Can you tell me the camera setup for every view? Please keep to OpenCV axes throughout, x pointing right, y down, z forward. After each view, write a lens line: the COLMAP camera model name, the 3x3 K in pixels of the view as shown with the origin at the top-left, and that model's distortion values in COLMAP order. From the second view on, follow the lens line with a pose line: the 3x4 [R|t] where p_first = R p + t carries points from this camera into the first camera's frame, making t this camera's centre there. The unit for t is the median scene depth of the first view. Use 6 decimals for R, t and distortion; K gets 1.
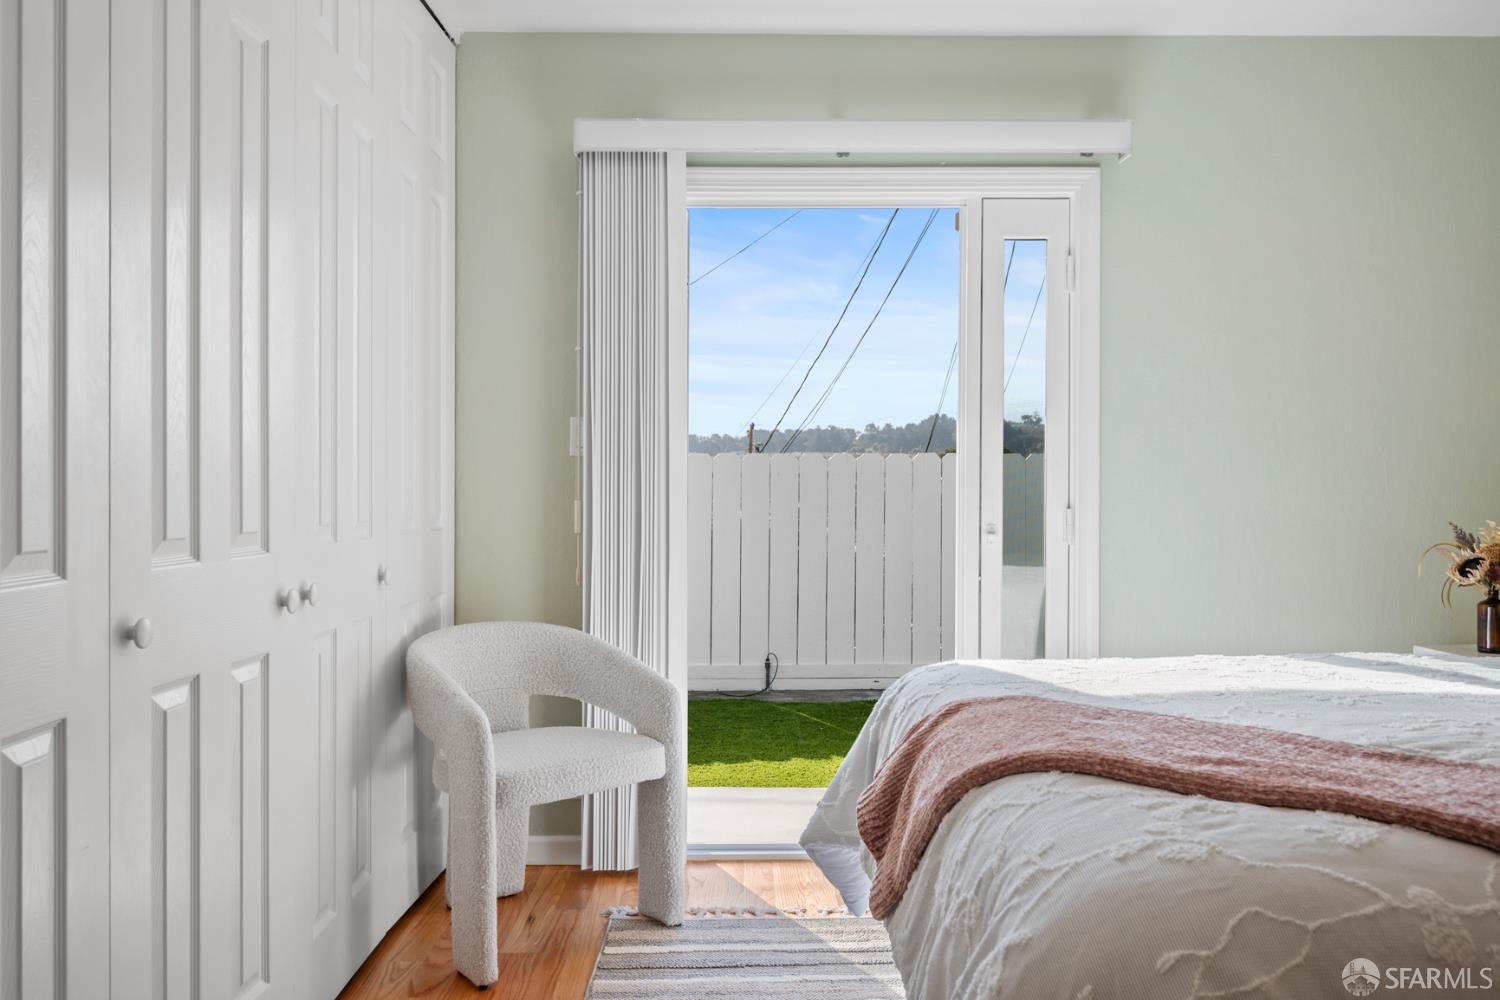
lens RADIAL K [[1179.2, 0, 750.0], [0, 1179.2, 500.0], [0, 0, 1]] dist [-0.000347, -0.003662]
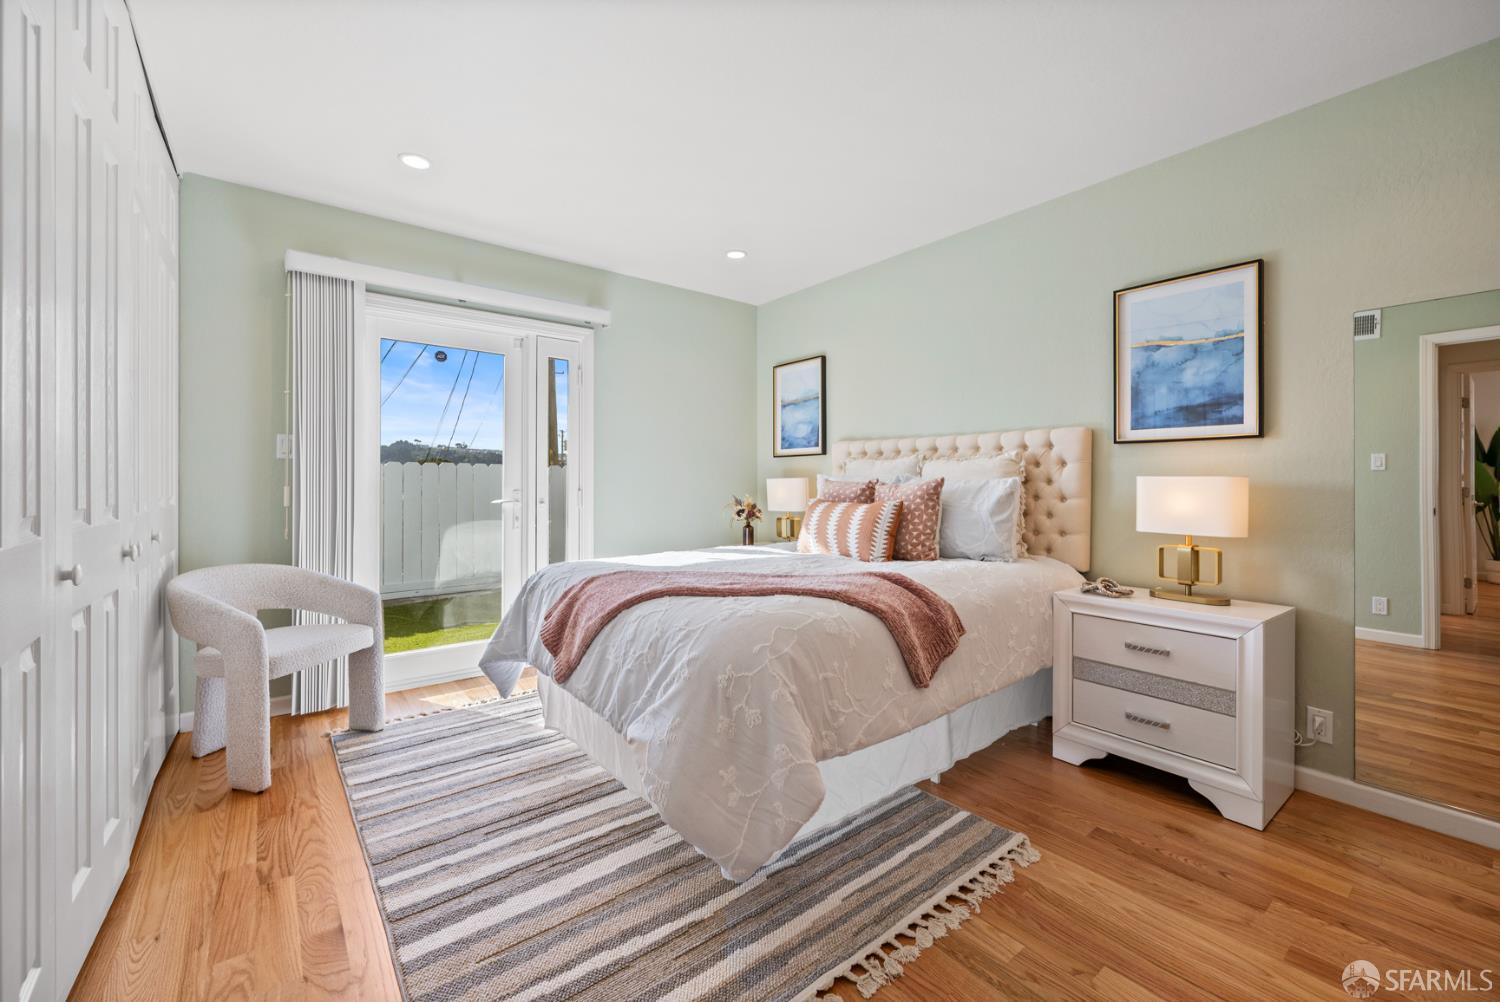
lens RADIAL K [[600.7, 0, 742.9], [0, 600.7, 487.2], [0, 0, 1]] dist [-0.001625, -0.000186]
pose [[0.801122, -0.000655, 0.598501, -0.160987], [0.002882, 0.999992, -0.002763, 0.006285], [-0.598494, 0.003938, 0.801117, -0.030107]]
